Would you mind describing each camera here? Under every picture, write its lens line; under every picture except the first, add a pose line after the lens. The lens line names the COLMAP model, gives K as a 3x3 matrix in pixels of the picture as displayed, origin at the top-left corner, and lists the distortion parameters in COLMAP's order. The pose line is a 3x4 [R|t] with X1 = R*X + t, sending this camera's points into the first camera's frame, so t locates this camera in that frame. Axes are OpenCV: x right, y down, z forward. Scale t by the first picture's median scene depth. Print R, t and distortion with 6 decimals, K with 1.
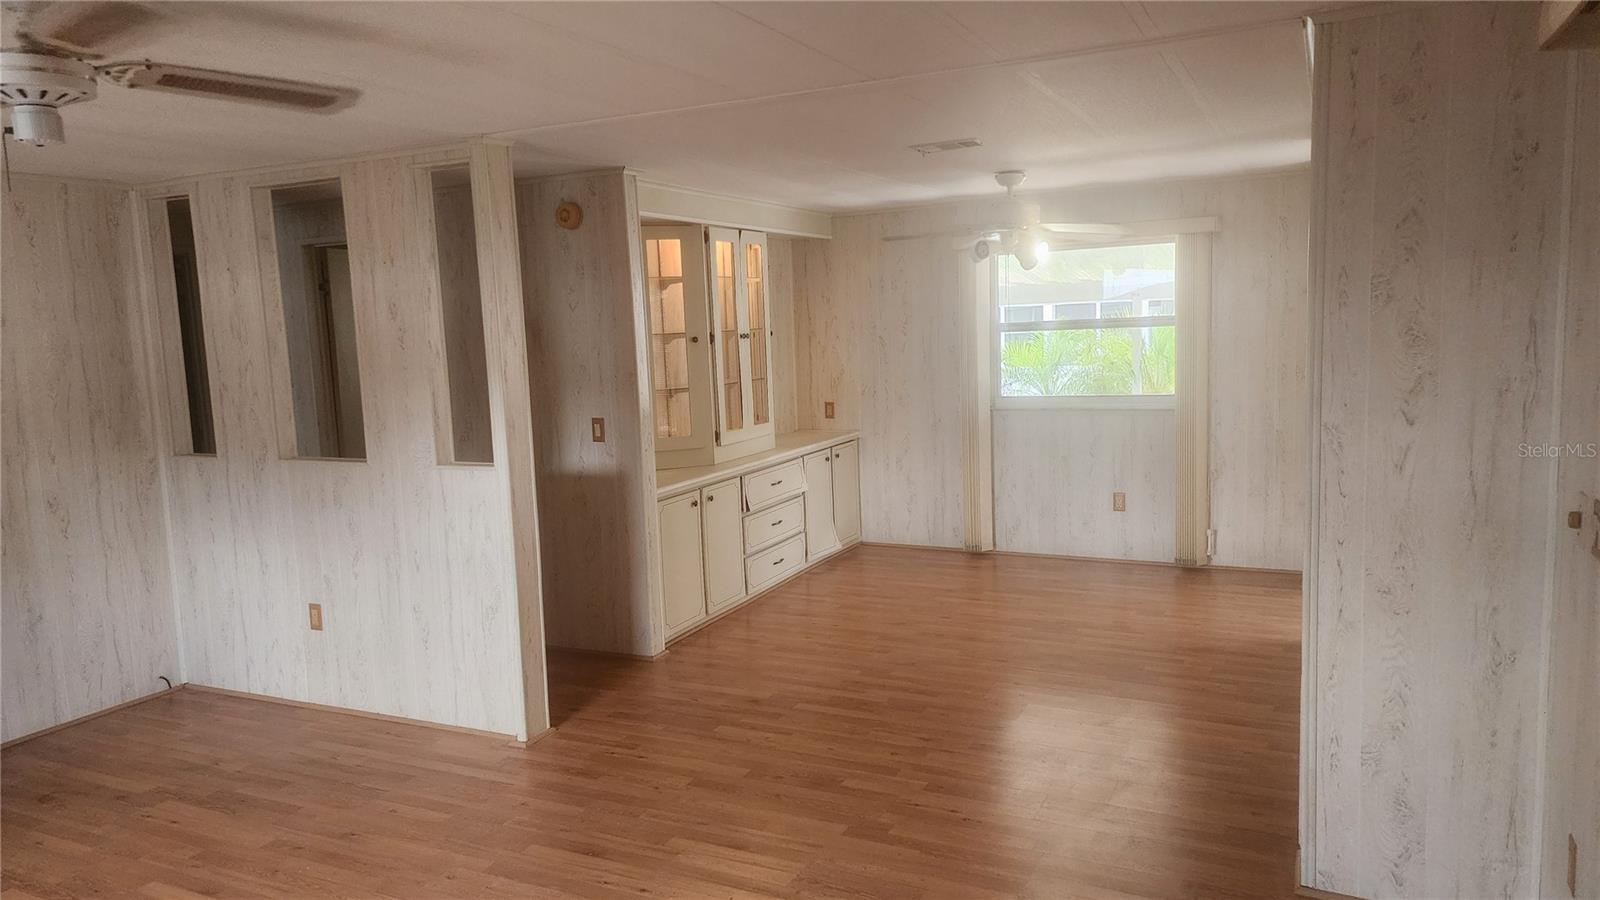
lens RADIAL K [[1062.8, 0, 800.0], [0, 1062.8, 450.0], [0, 0, 1]] dist [0.091324, -0.100583]
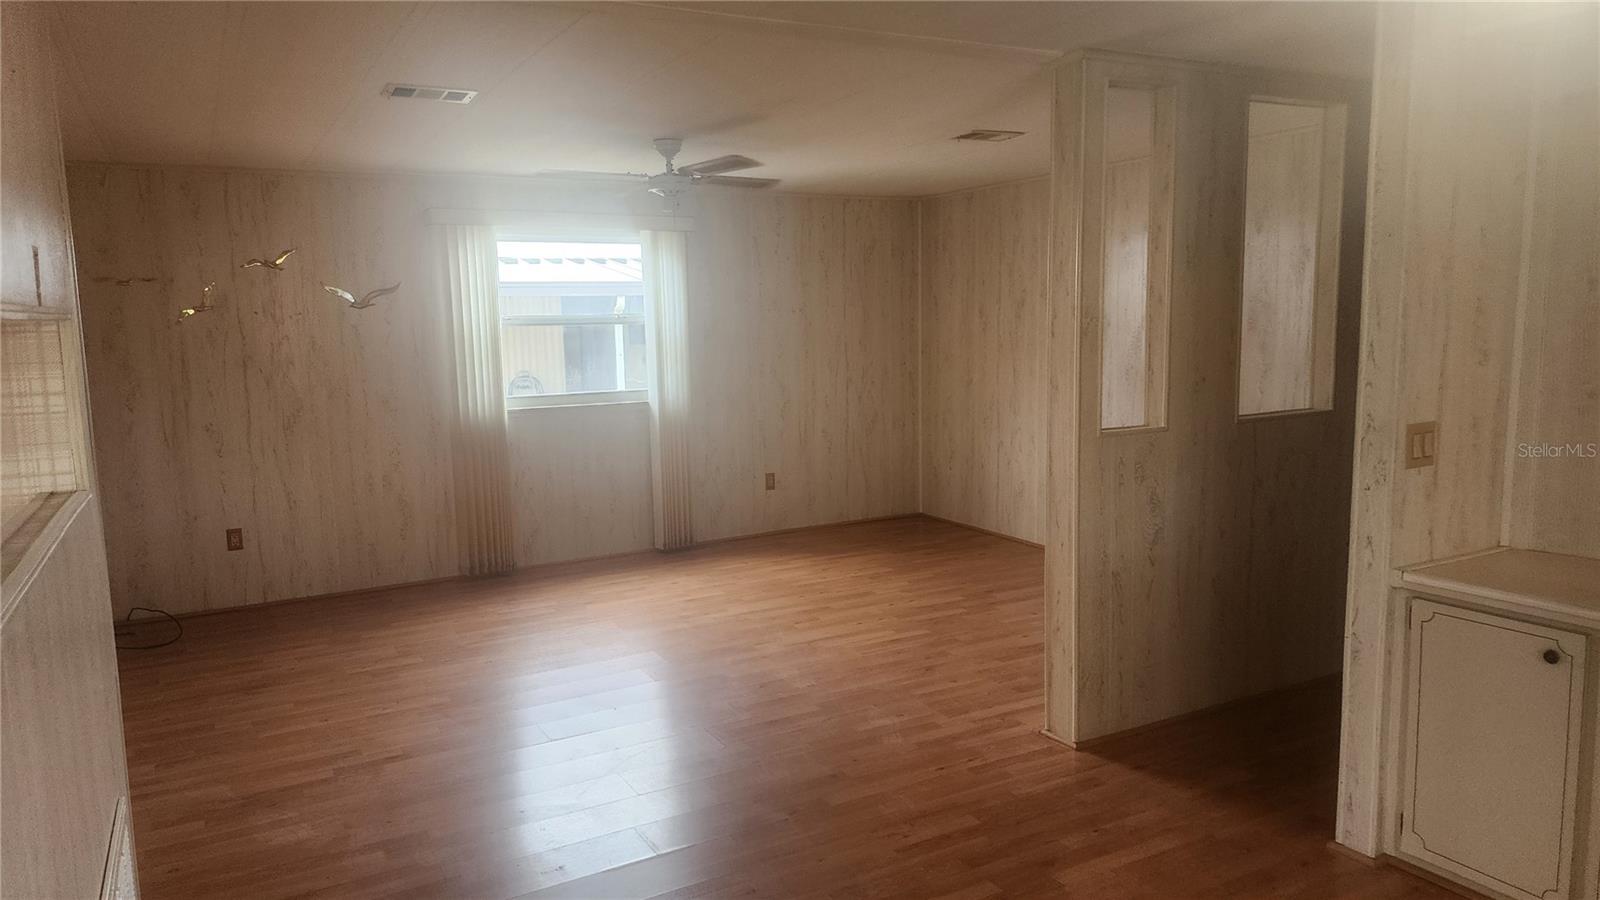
lens RADIAL K [[1062.8, 0, 800.0], [0, 1062.8, 450.0], [0, 0, 1]] dist [0.091324, -0.100583]
pose [[-0.569883, 0.157538, -0.806483, 0.551313], [-0.048340, 0.973323, 0.224287, -0.152678], [0.820303, 0.166803, -0.547065, 1.249612]]
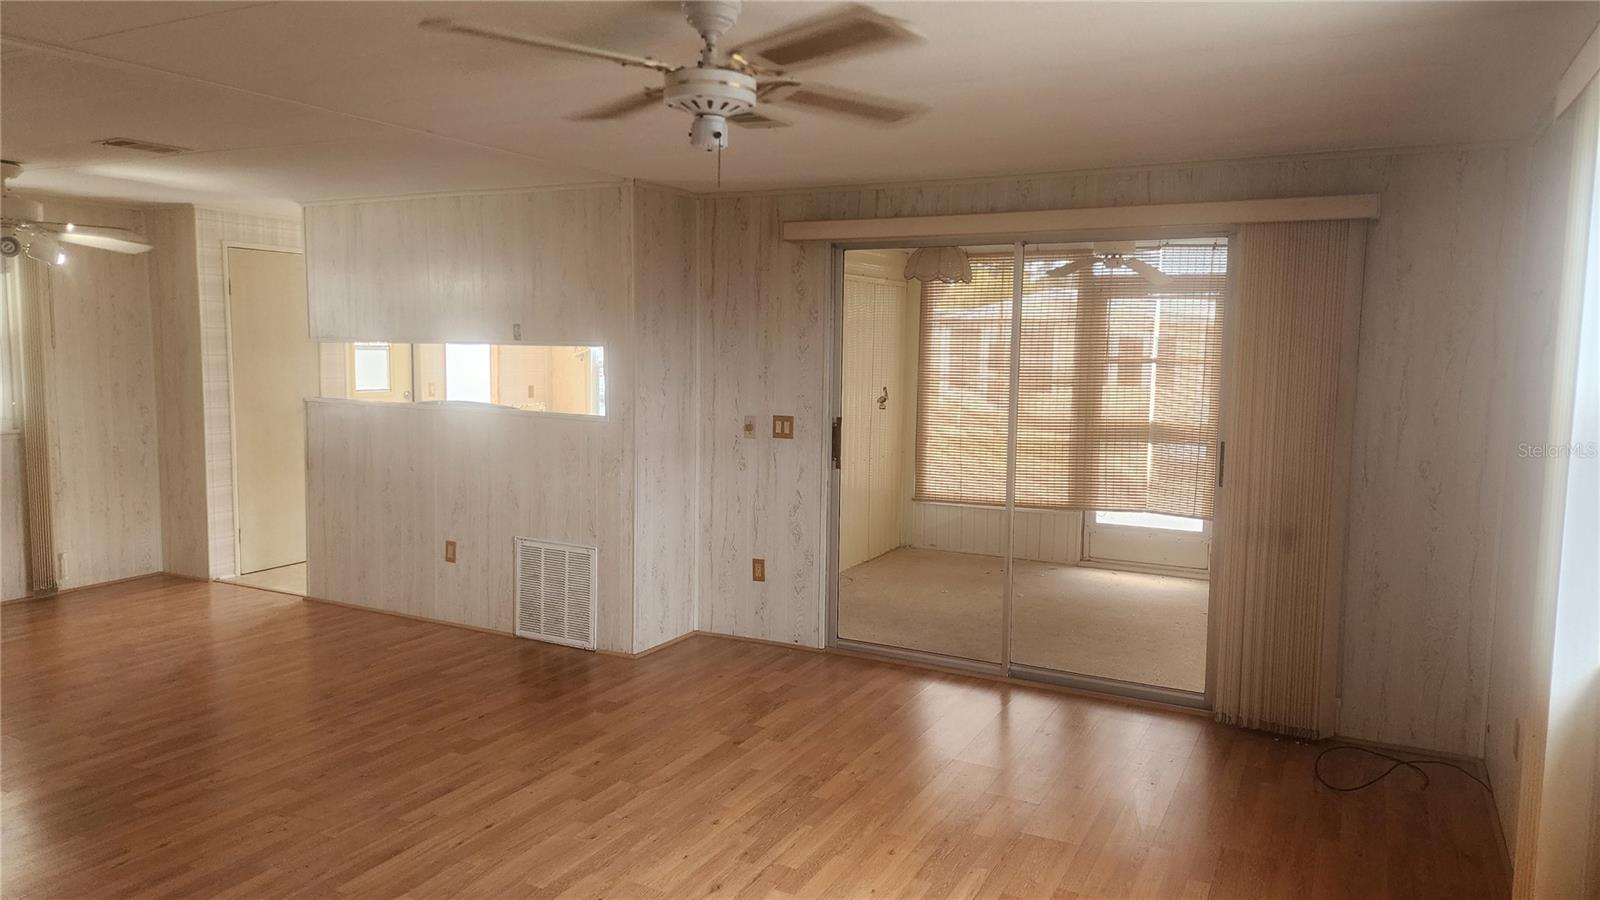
lens RADIAL K [[1081.8, 0, 789.2], [0, 1081.8, 447.4], [0, 0, 1]] dist [0.056068, -0.054639]
pose [[0.042495, -0.062651, 0.997130, -0.878897], [0.112298, 0.992007, 0.057543, -0.009785], [-0.992766, 0.109530, 0.049191, 0.417002]]
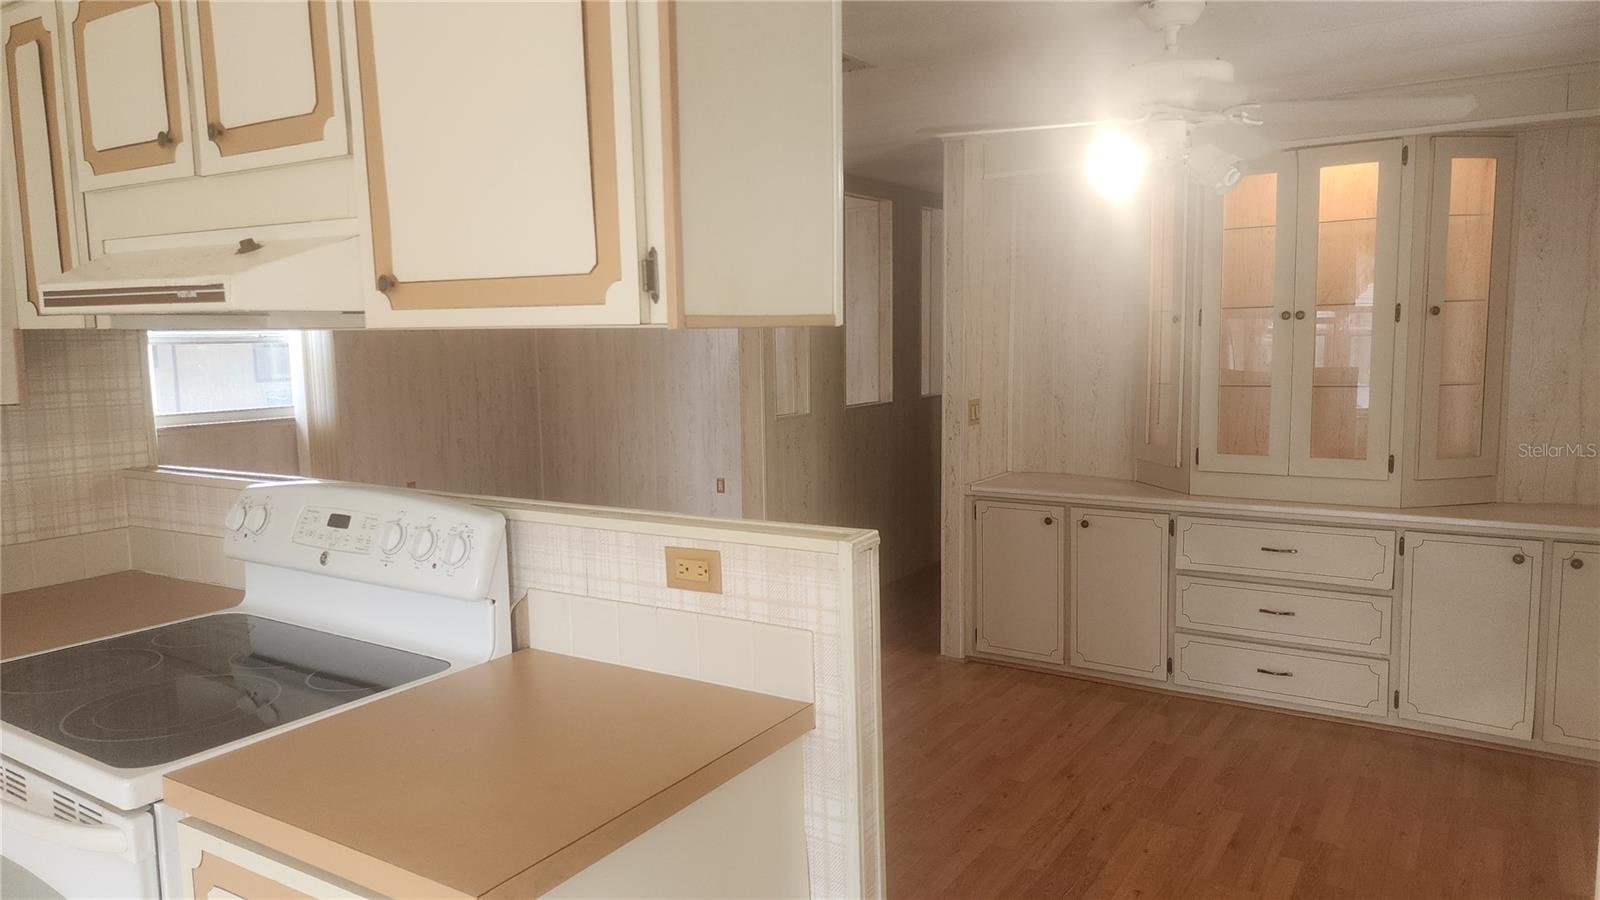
lens RADIAL K [[1062.8, 0, 800.0], [0, 1062.8, 450.0], [0, 0, 1]] dist [0.091324, -0.100583]
pose [[-0.116406, 0.152577, -0.981412, 0.923161], [-0.093382, 0.982071, 0.163756, -0.153610], [0.988802, 0.110708, -0.100071, 1.136701]]
